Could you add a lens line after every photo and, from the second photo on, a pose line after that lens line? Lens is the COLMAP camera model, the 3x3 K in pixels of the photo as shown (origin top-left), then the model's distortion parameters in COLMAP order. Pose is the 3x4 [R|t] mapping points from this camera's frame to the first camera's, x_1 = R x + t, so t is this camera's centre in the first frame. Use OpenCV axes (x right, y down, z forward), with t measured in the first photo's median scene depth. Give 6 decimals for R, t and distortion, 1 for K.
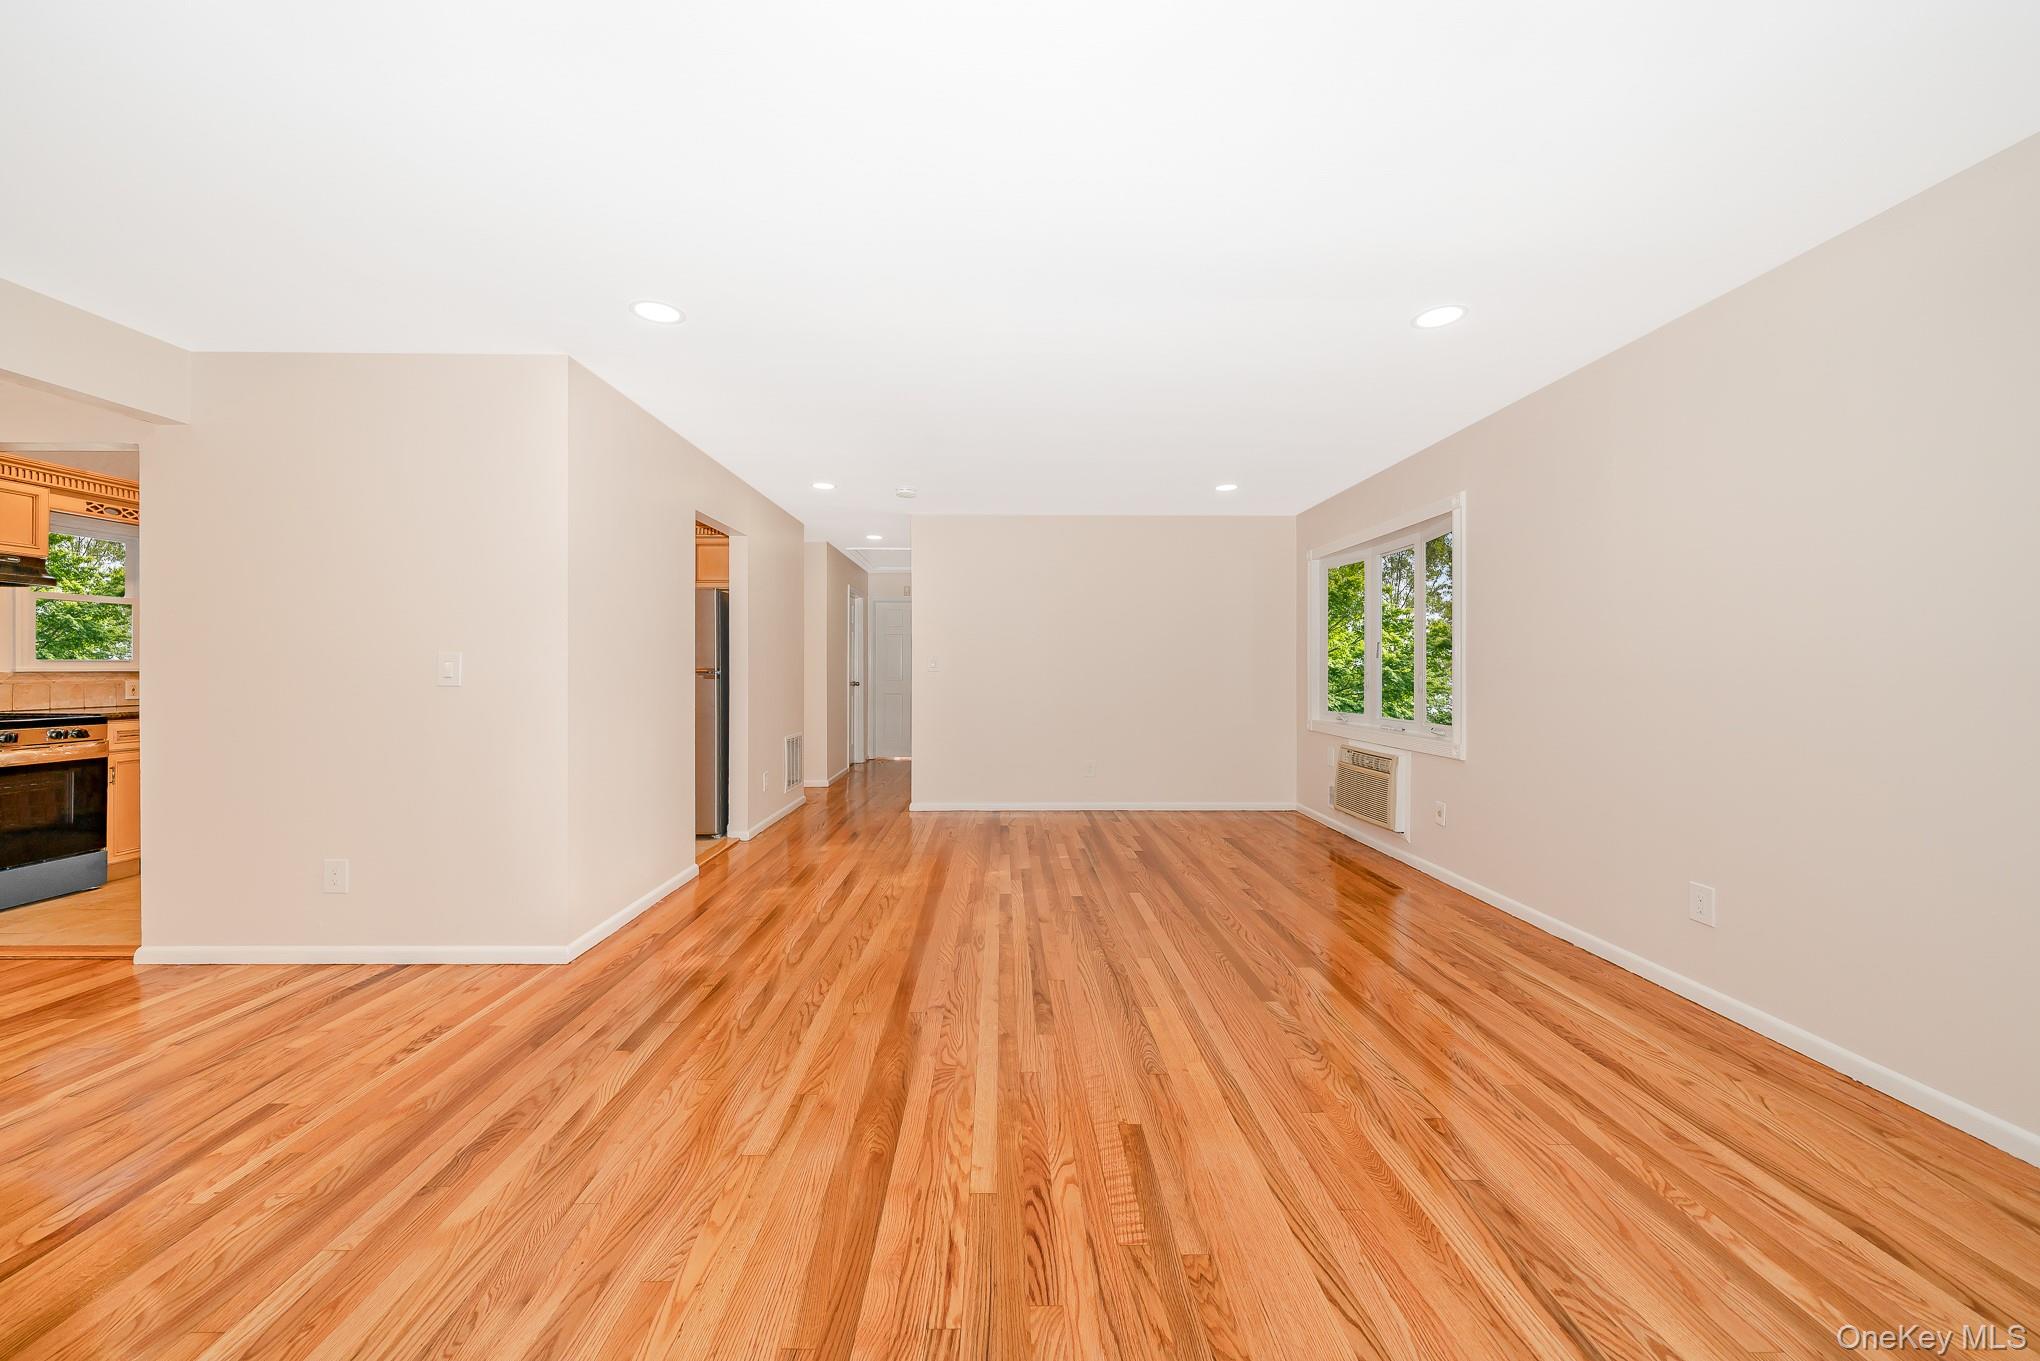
lens RADIAL K [[729.7, 0, 1030.5], [0, 729.7, 668.8], [0, 0, 1]] dist [-0.003082, -0.000153]
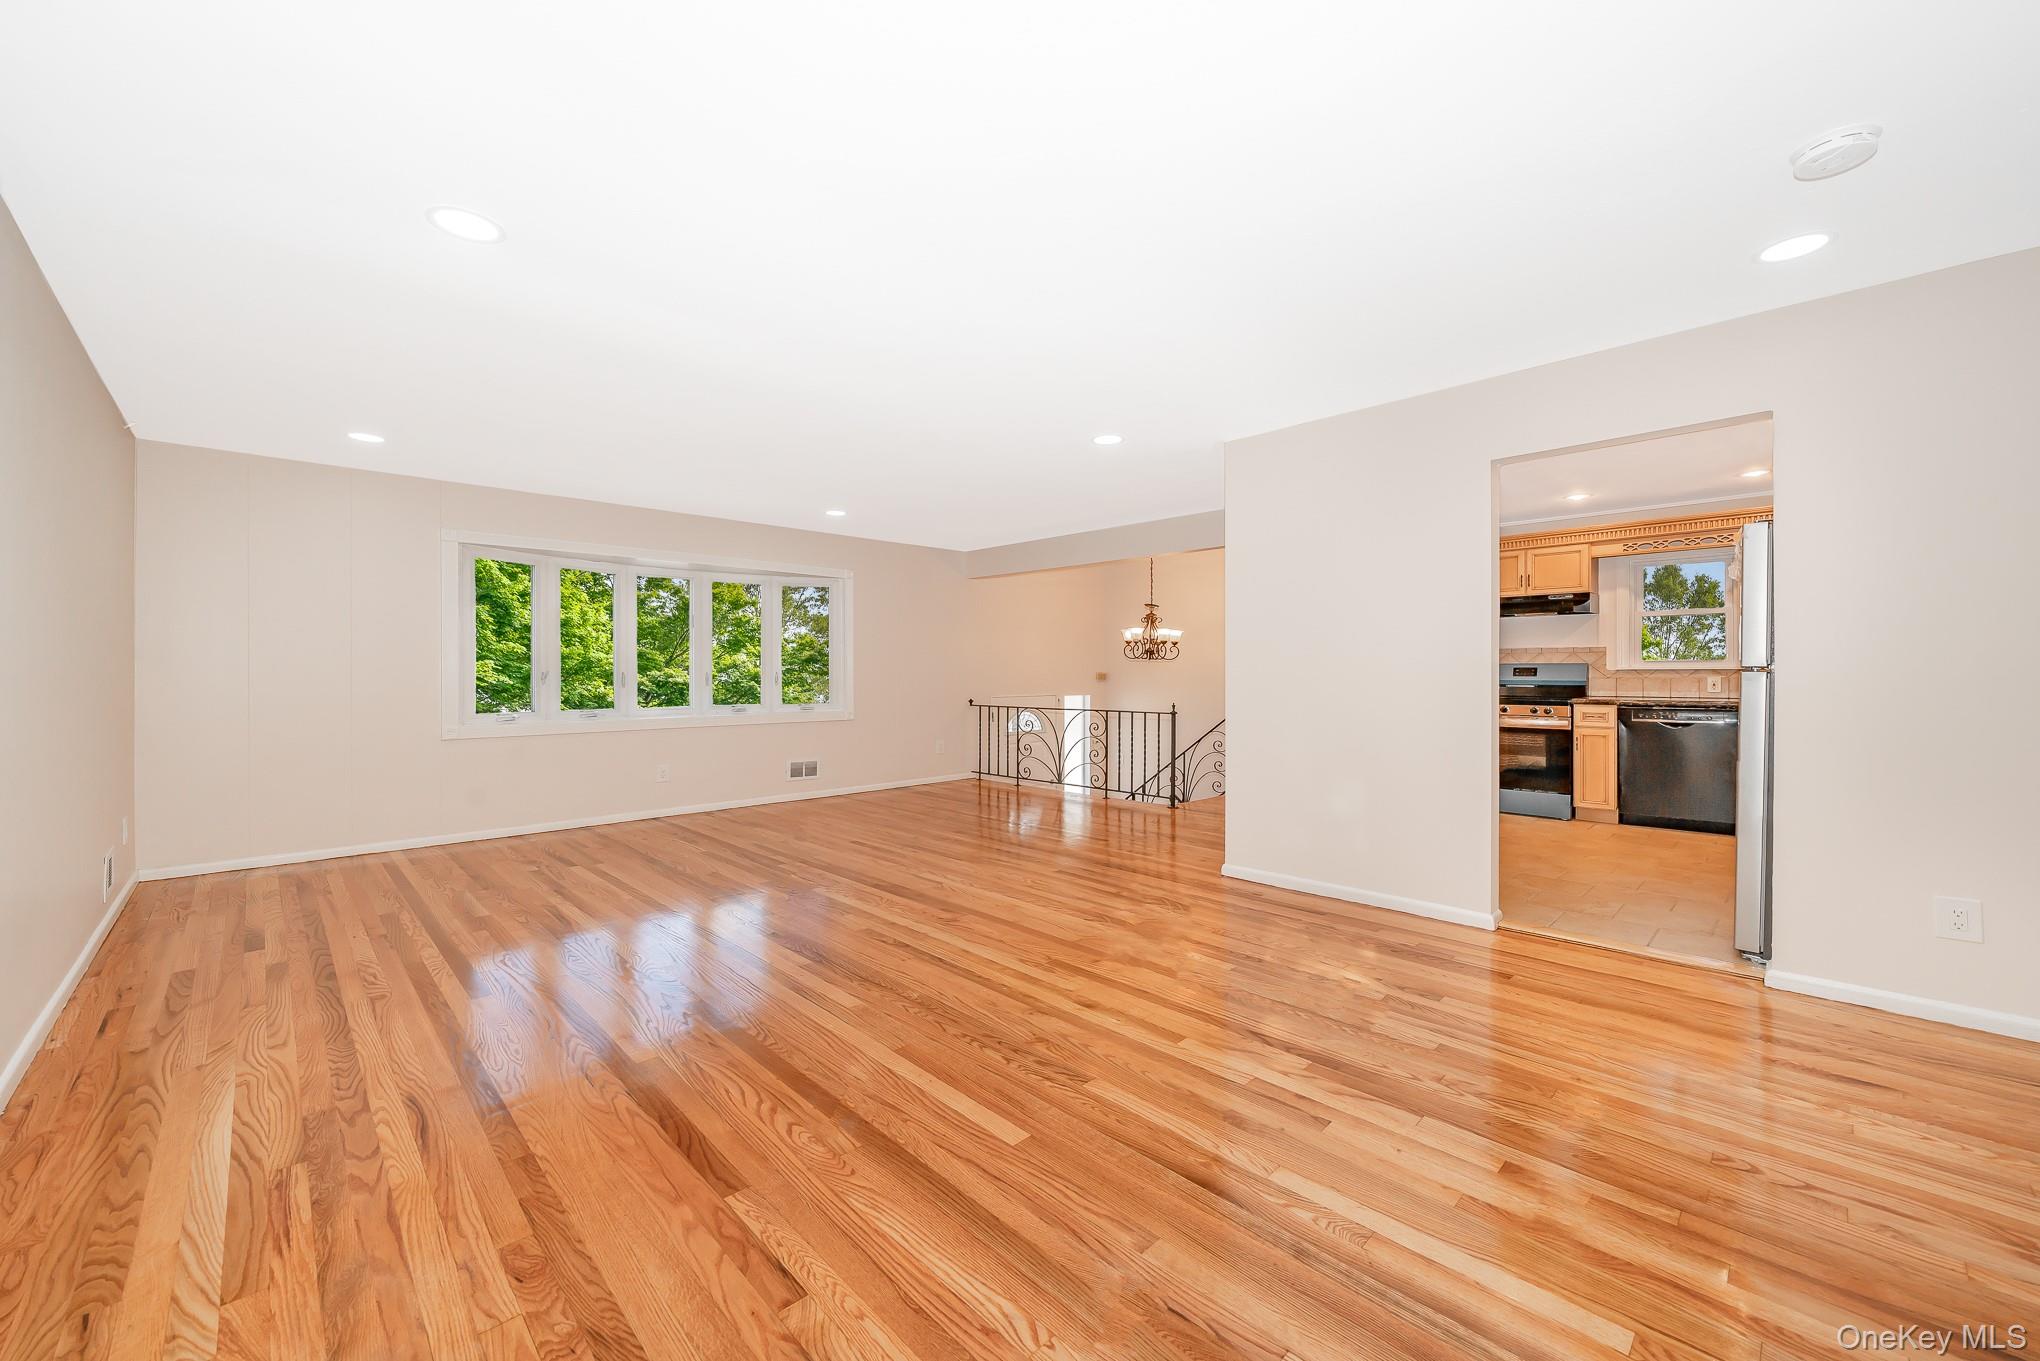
lens RADIAL K [[729.7, 0, 1064.3], [0, 729.7, 674.2], [0, 0, 1]] dist [-0.003082, -0.000153]
pose [[-0.683844, 0.001007, -0.729628, 0.684910], [0.002283, 0.999997, -0.000760, 0.018398], [0.729625, -0.002186, -0.683844, 1.986907]]
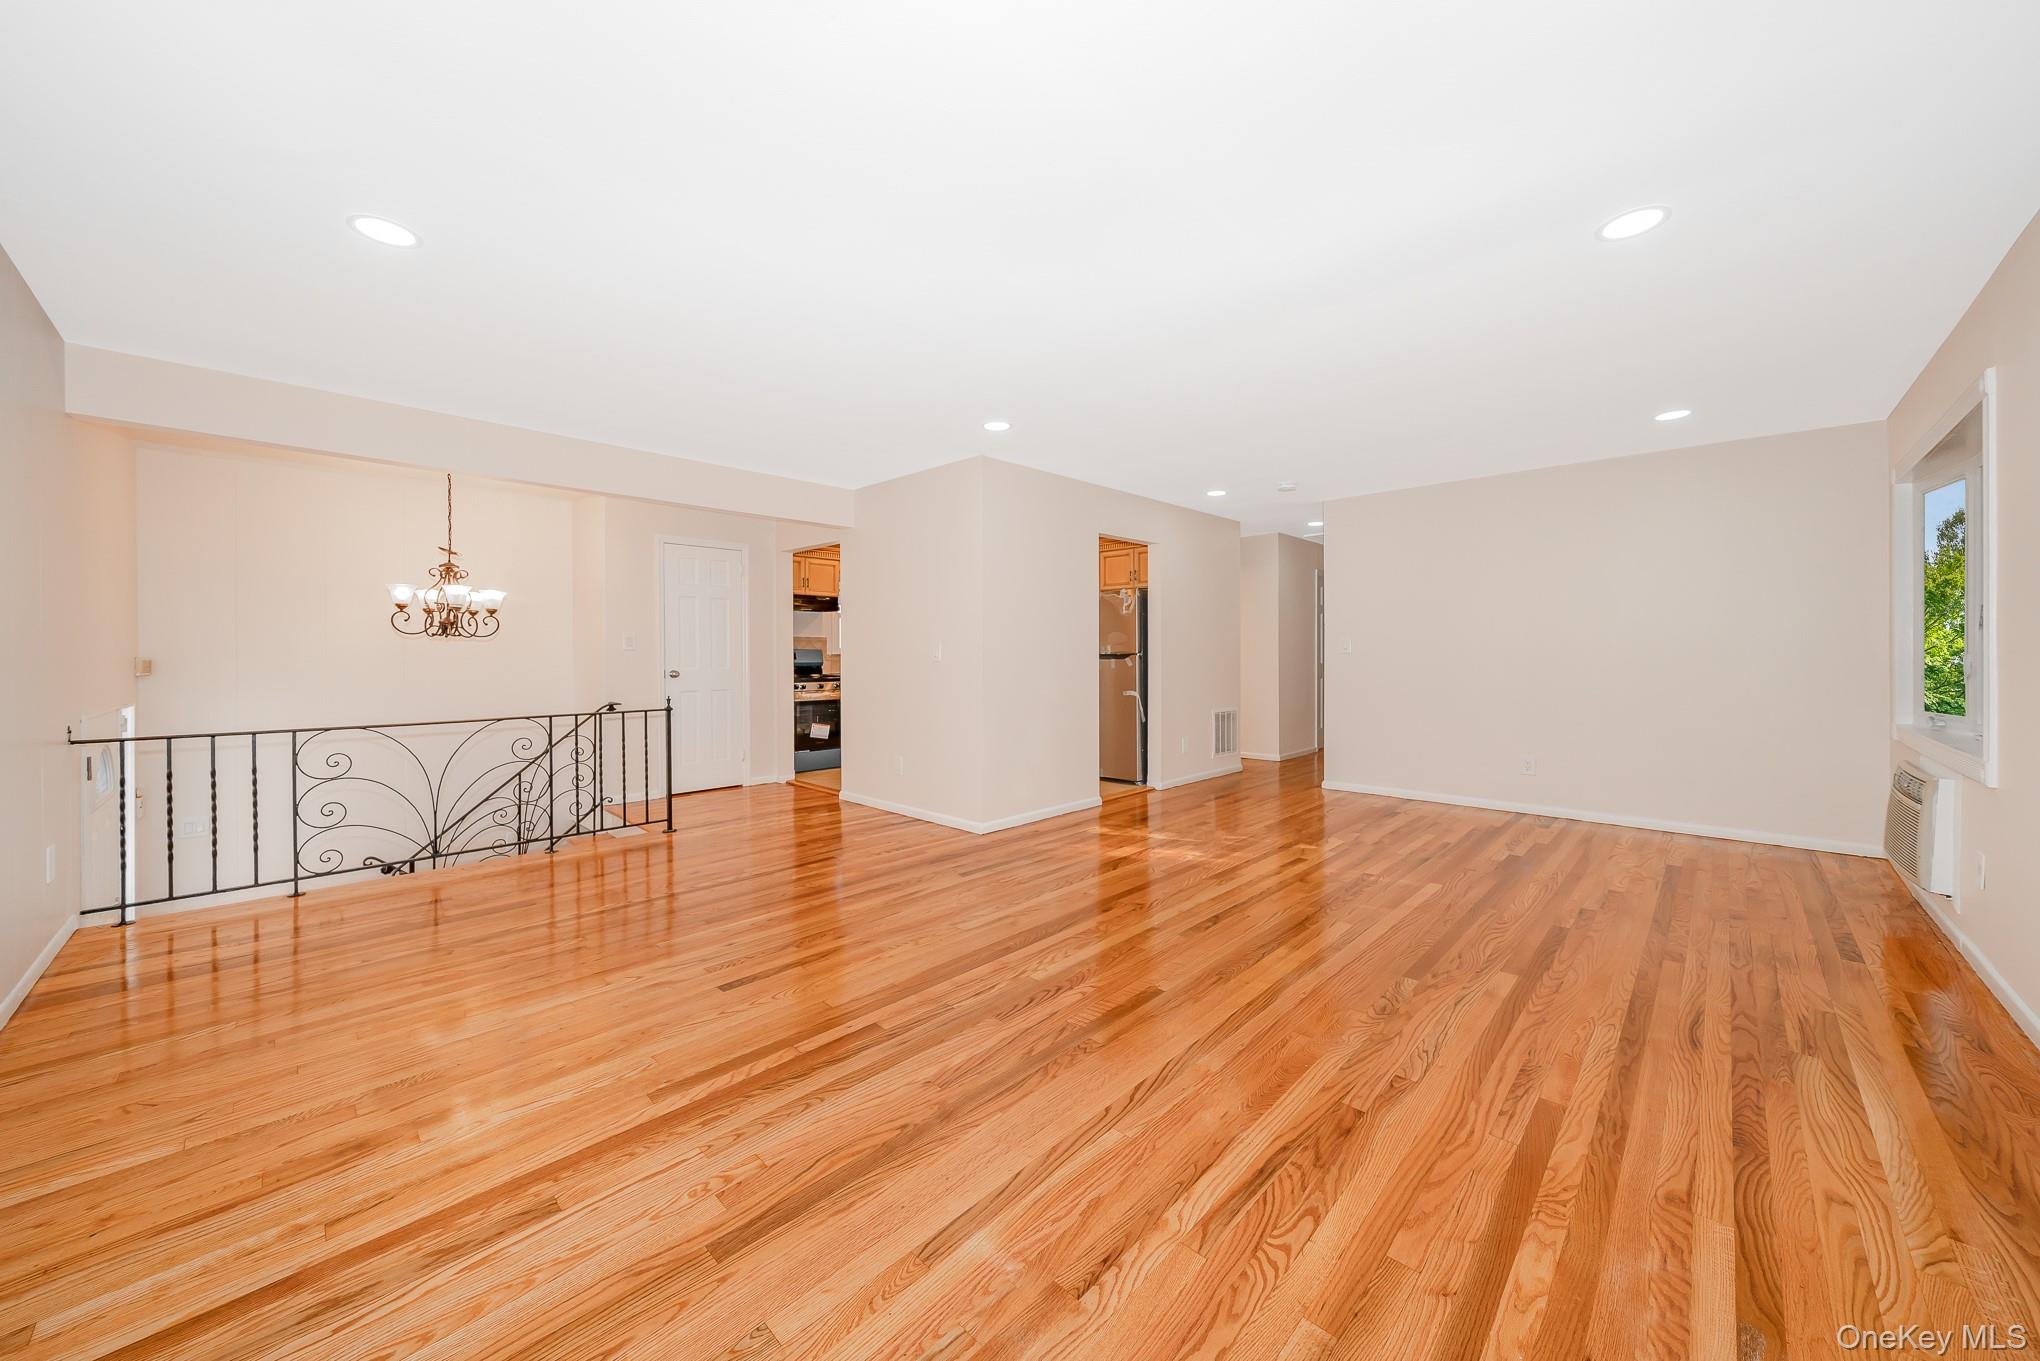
lens RADIAL K [[729.7, 0, 1020.0], [0, 729.7, 667.5], [0, 0, 1]] dist [-0.003082, -0.000153]
pose [[0.704911, 0.010366, -0.709220, 0.641352], [0.003155, 0.999837, 0.017749, 0.008491], [0.709288, -0.014749, 0.704764, -0.080562]]
